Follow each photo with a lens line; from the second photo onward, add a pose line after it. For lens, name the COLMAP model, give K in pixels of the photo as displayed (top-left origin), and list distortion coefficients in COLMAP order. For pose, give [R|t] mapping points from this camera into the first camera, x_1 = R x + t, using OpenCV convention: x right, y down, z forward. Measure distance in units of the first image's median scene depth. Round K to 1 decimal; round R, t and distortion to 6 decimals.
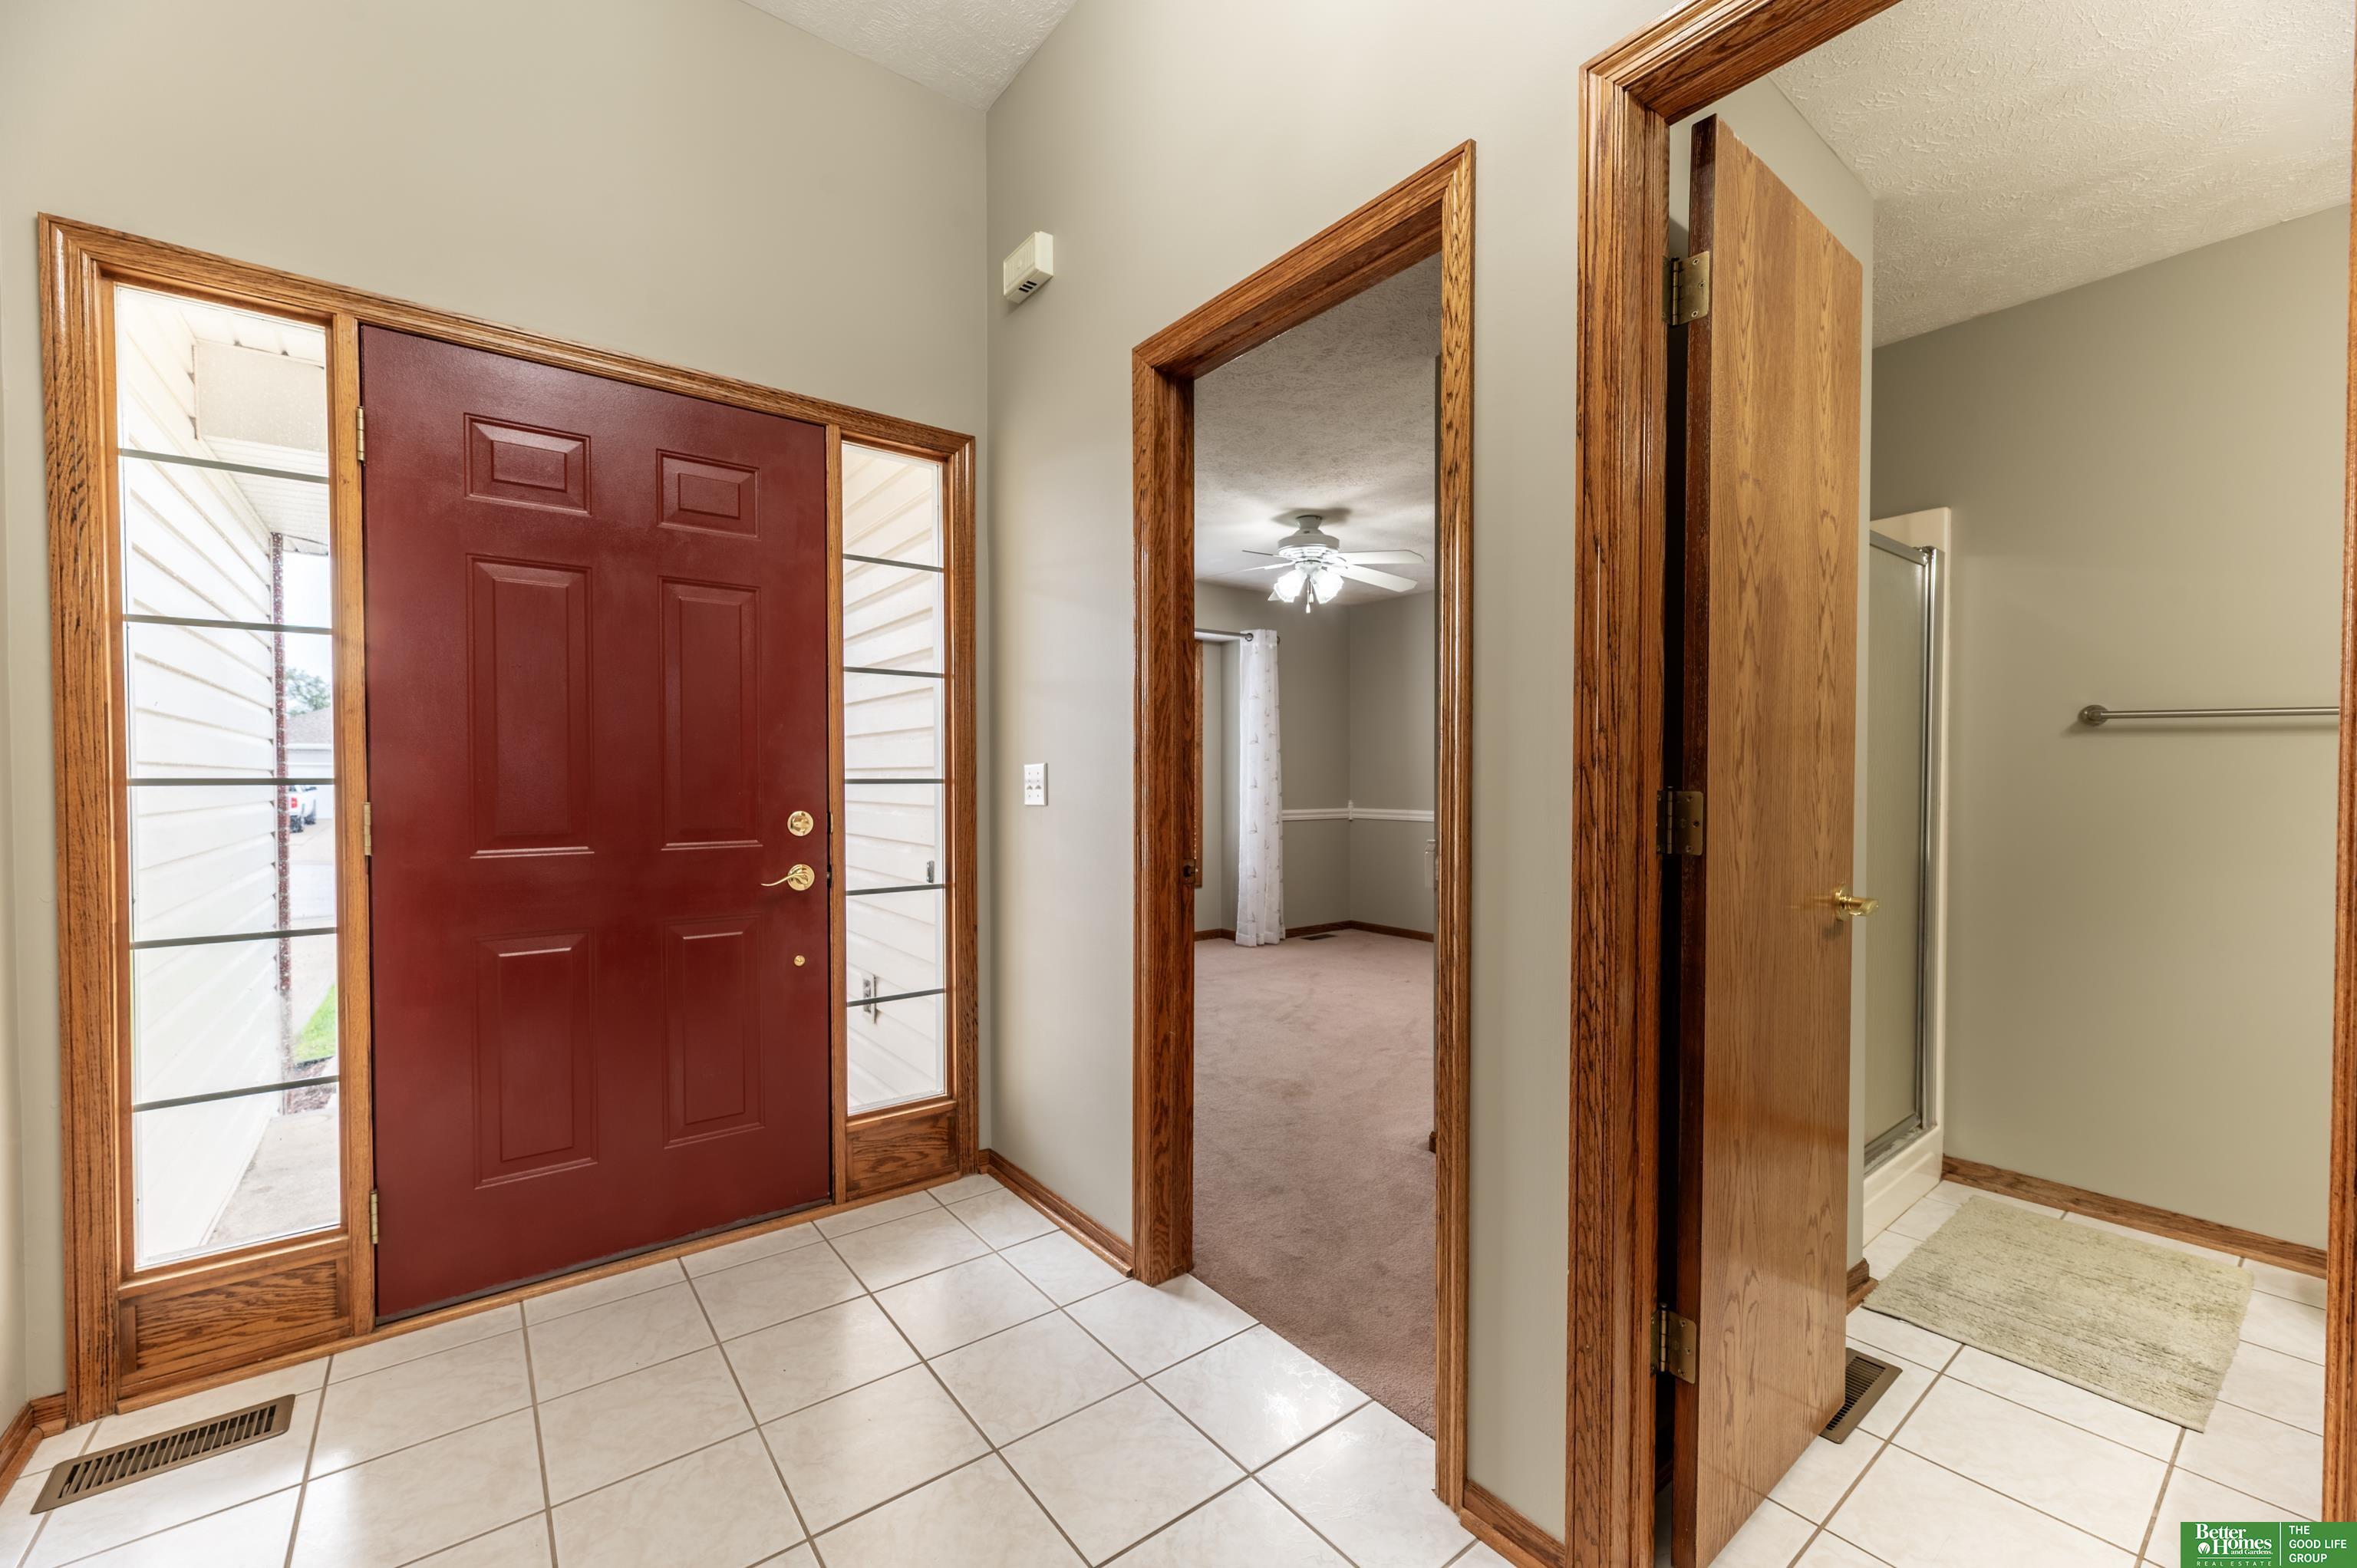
lens RADIAL K [[944.2, 0, 1184.4], [0, 944.2, 790.9], [0, 0, 1]] dist [0.001723, -0.000556]
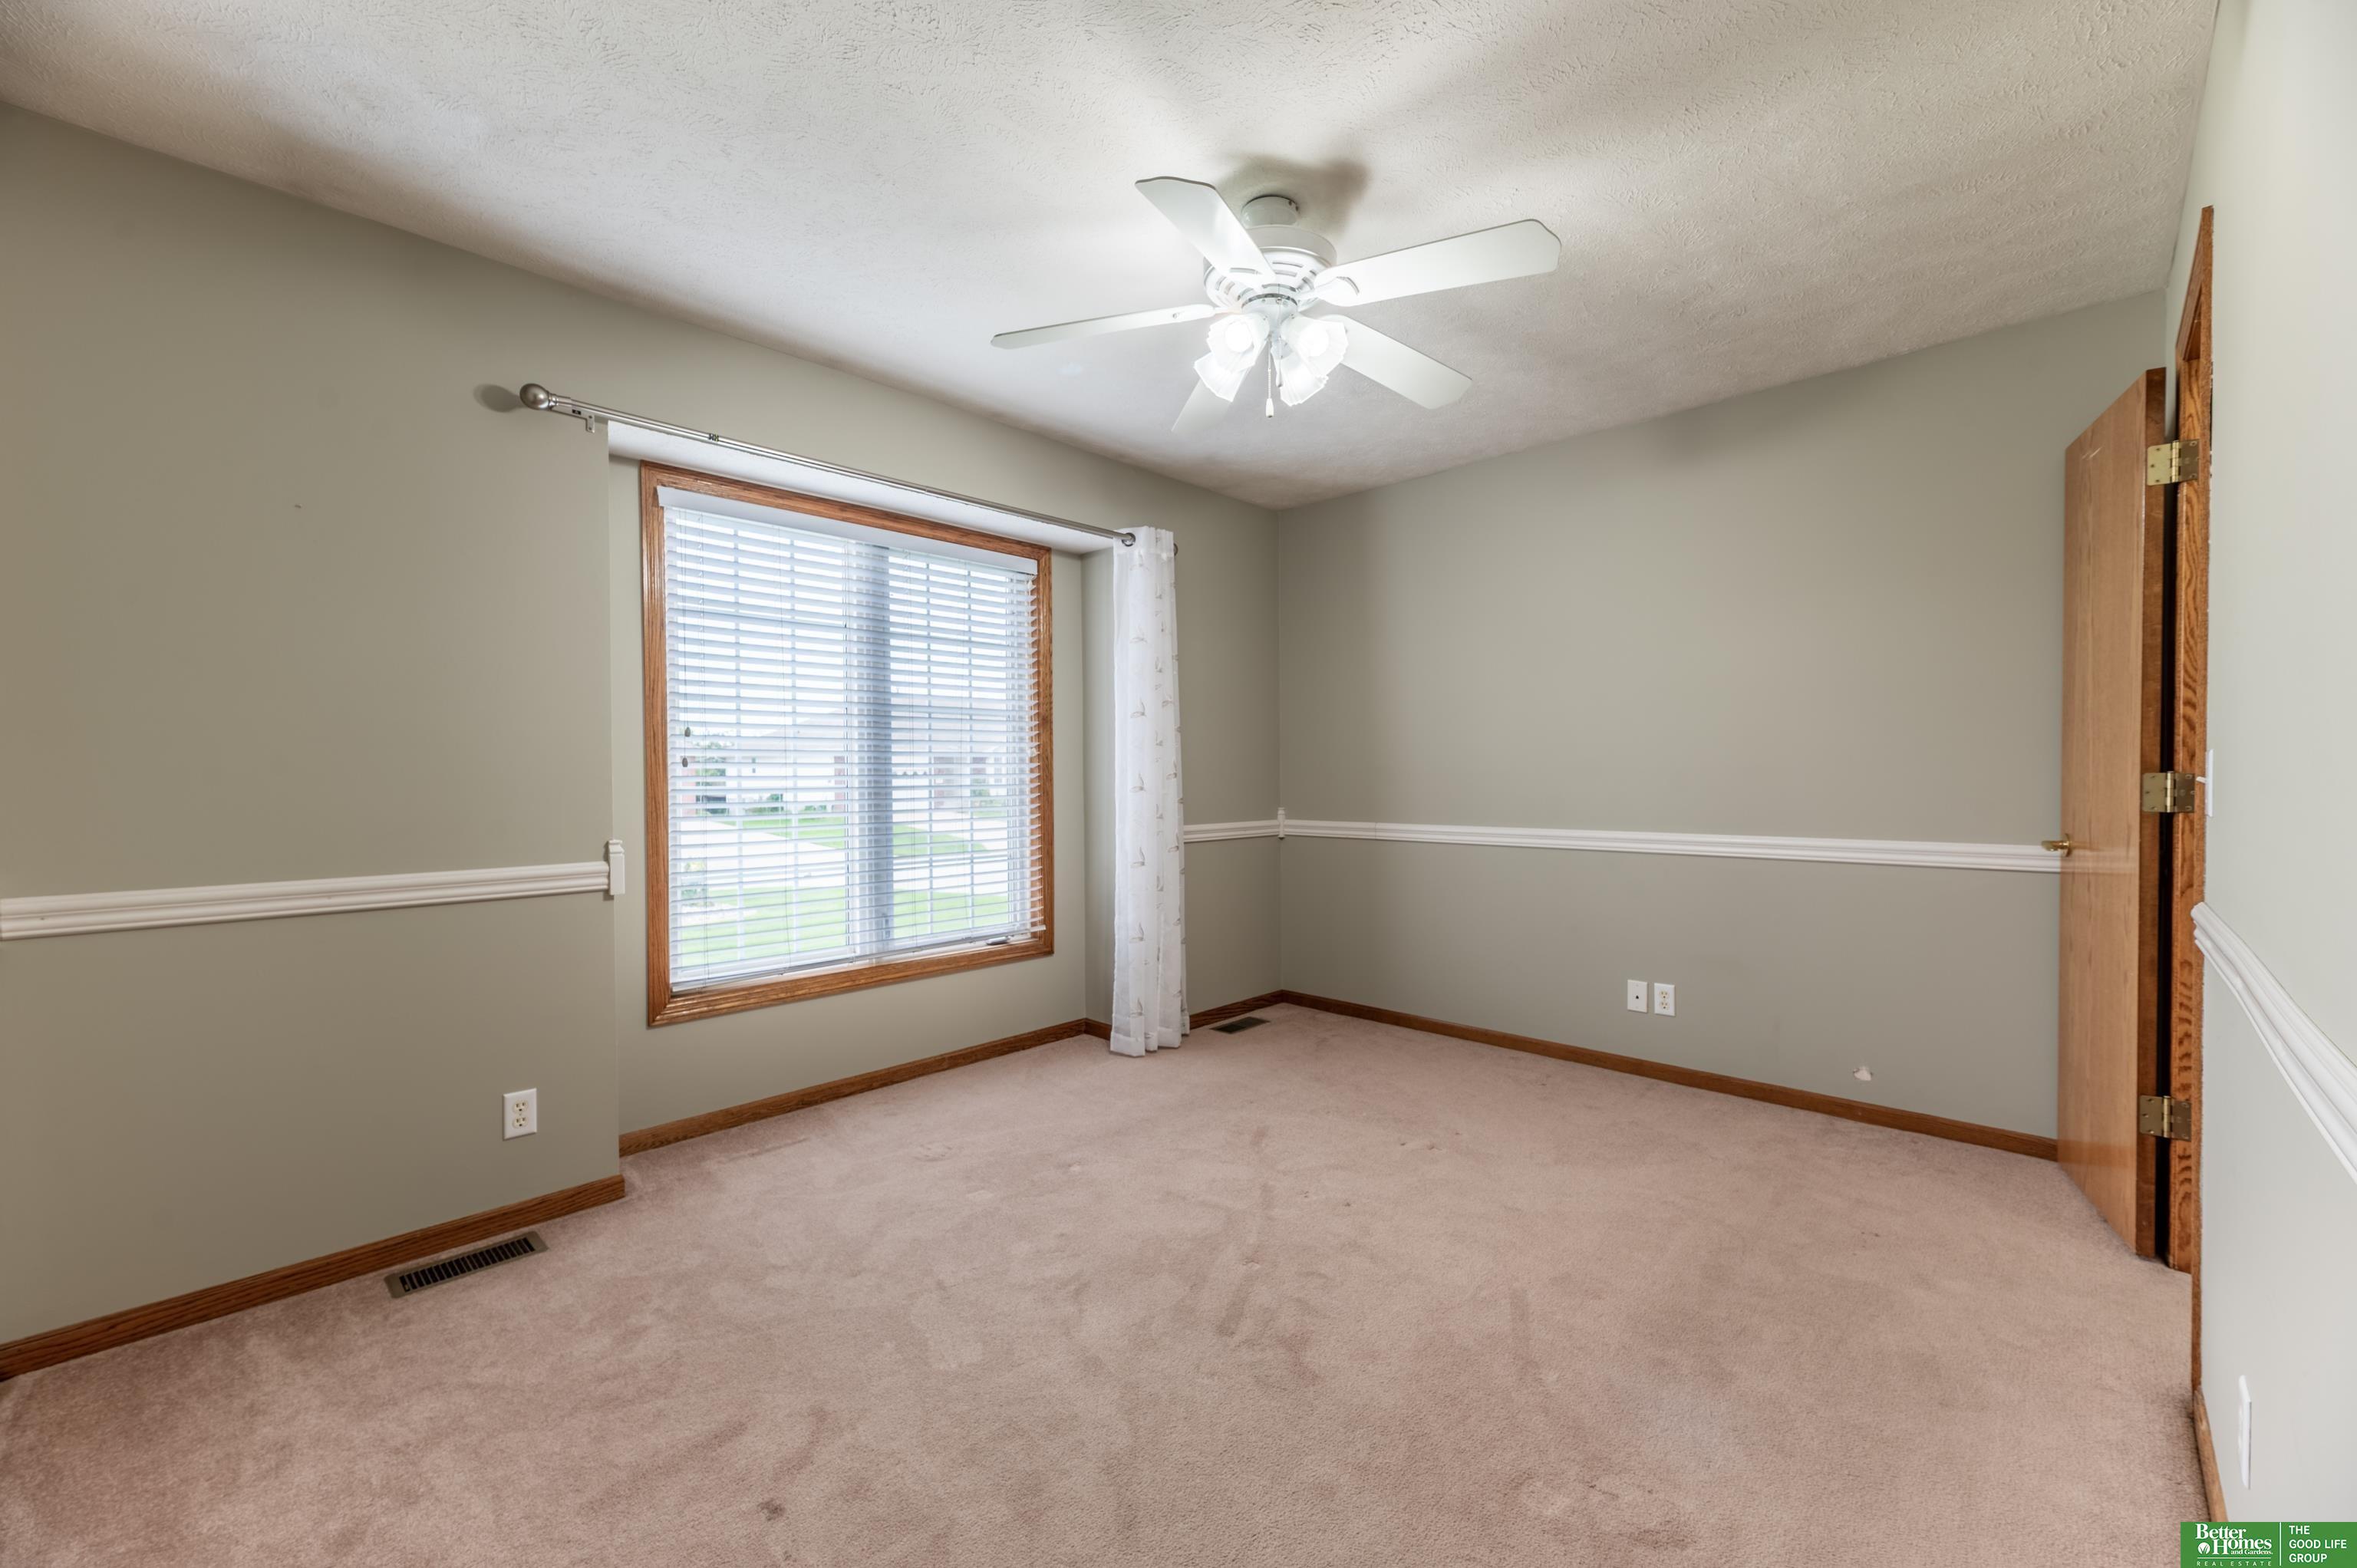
lens RADIAL K [[944.2, 0, 1182.9], [0, 944.2, 788.2], [0, 0, 1]] dist [0.001723, -0.000556]
pose [[0.989677, -0.008093, 0.143084, 0.014972], [0.008234, 0.999966, -0.000392, -0.004040], [-0.143076, 0.001566, 0.989710, 0.387317]]
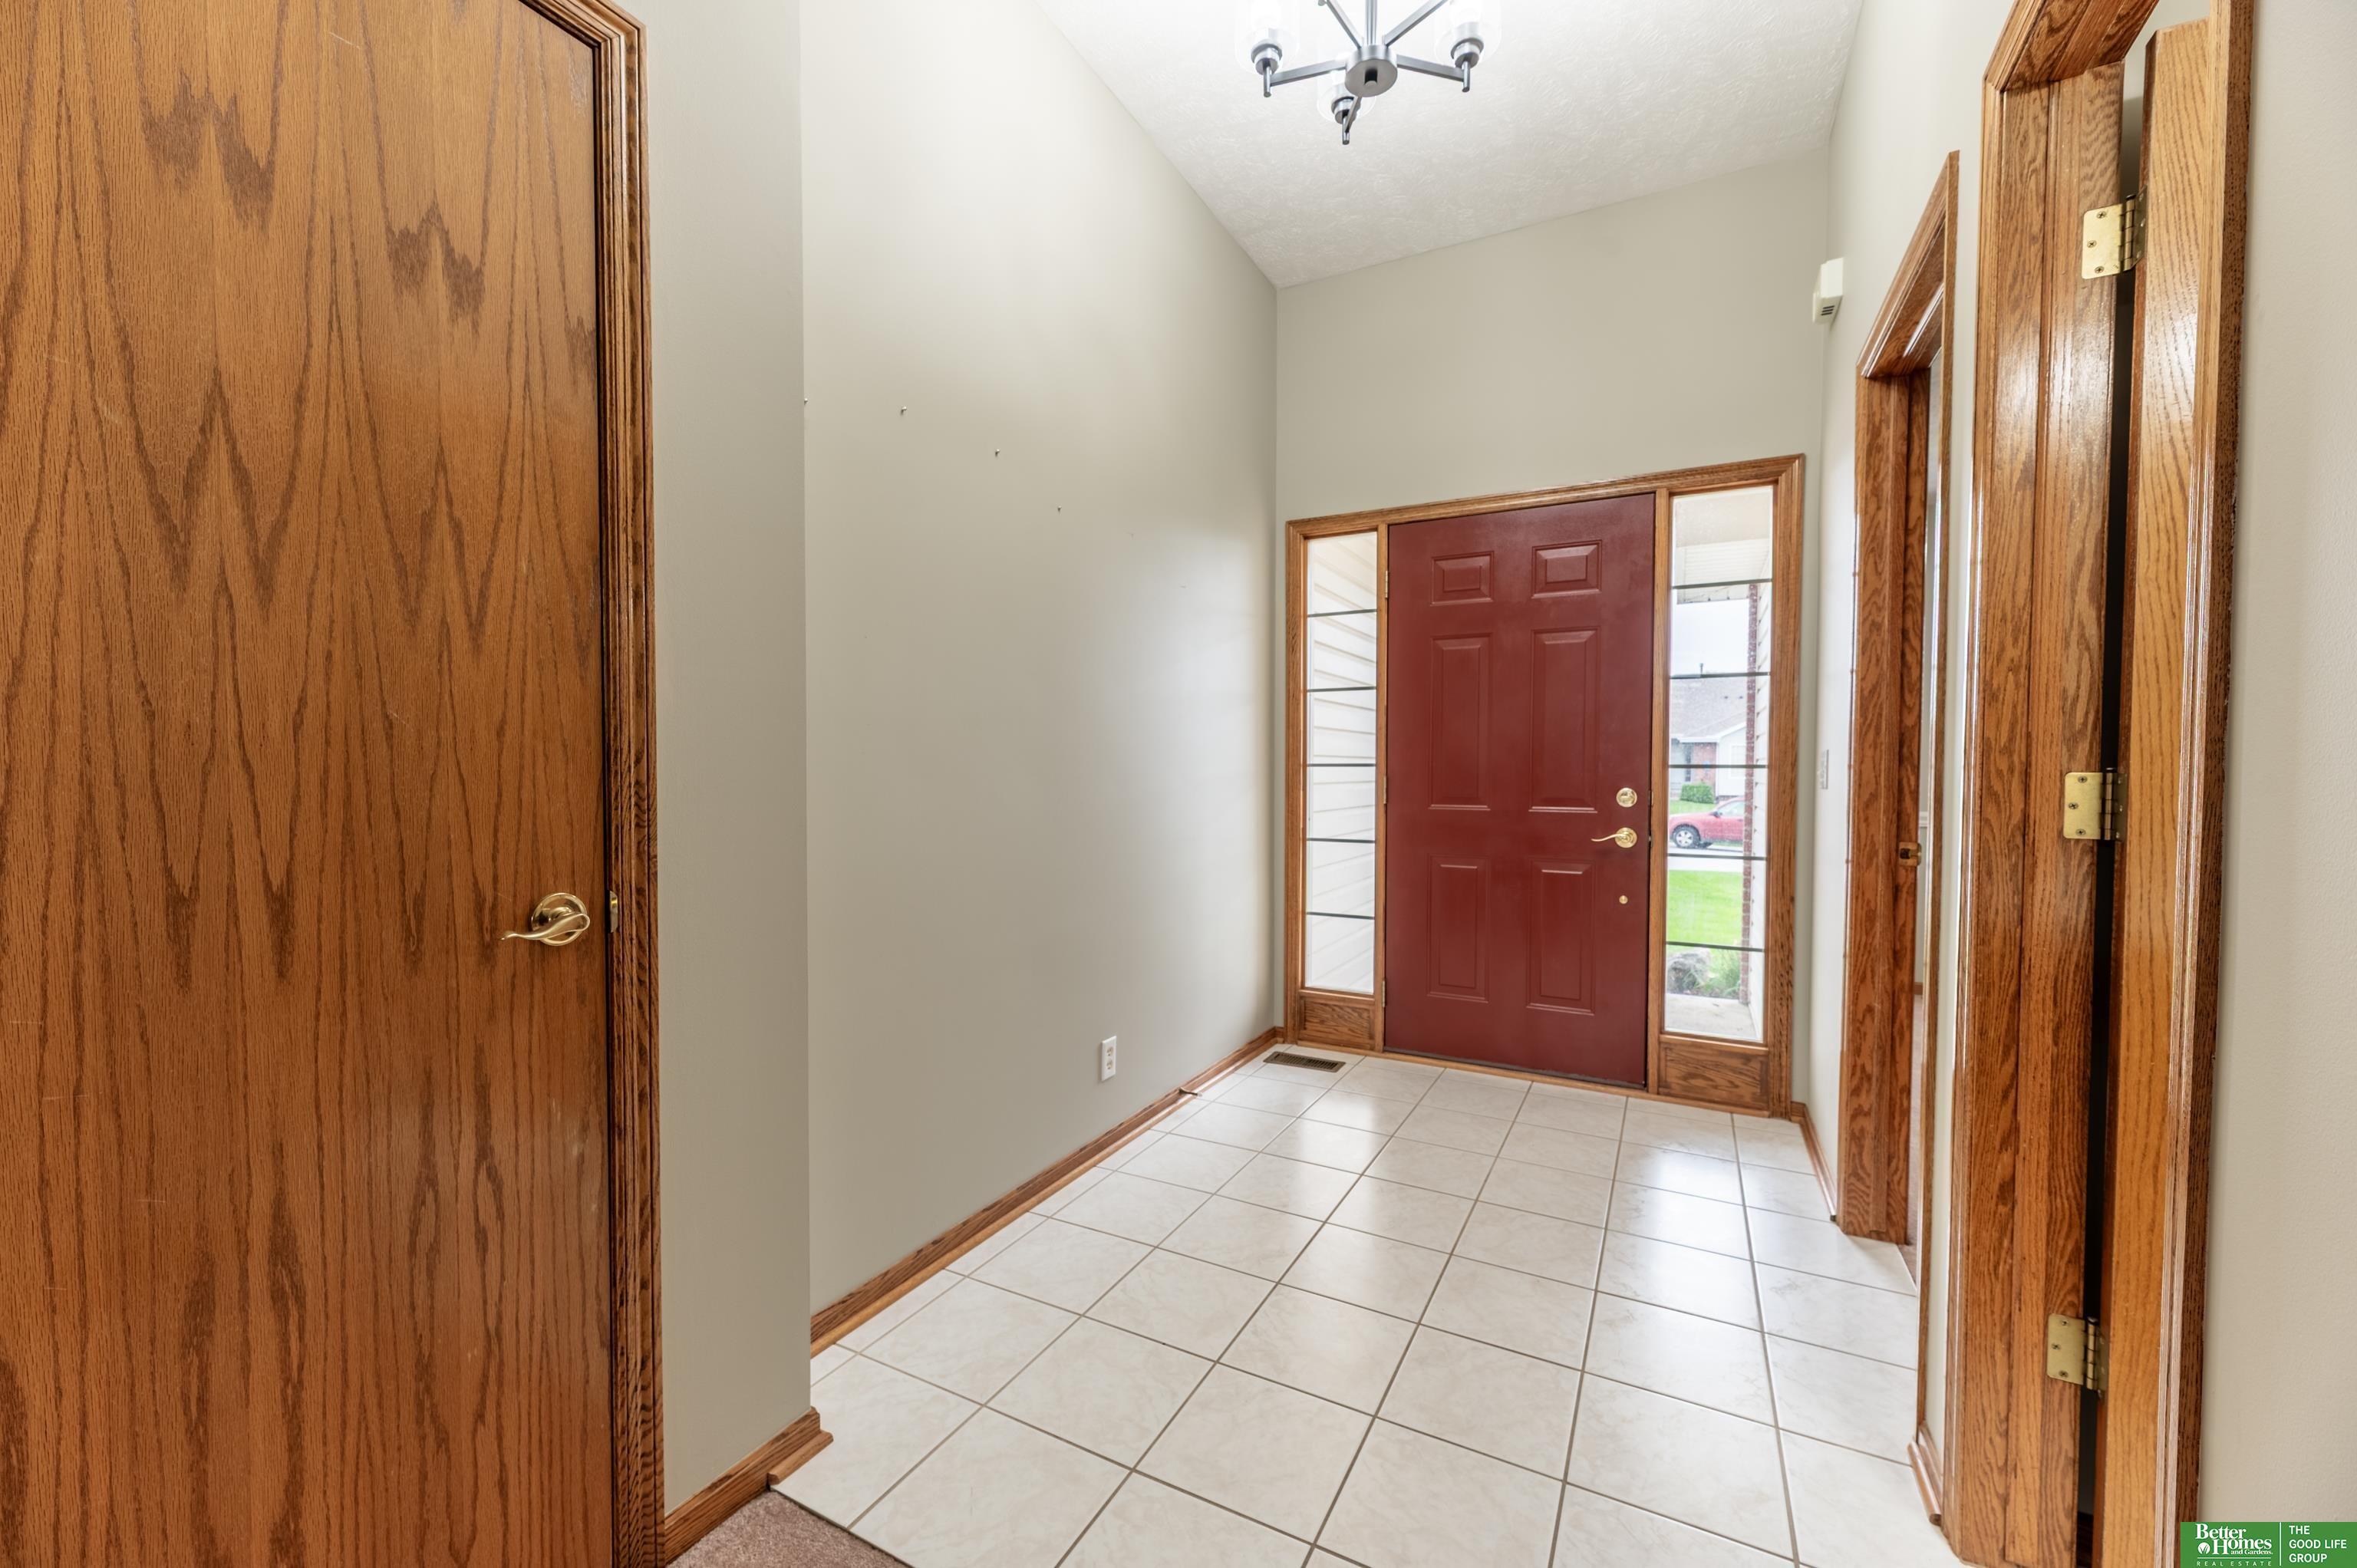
lens RADIAL K [[944.2, 0, 1167.2], [0, 944.2, 783.6], [0, 0, 1]] dist [0.001723, -0.000556]
pose [[0.394359, 0.017986, -0.918780, 0.664189], [-0.016032, 0.999791, 0.012691, 0.009440], [0.918816, 0.009725, 0.394565, -0.147169]]
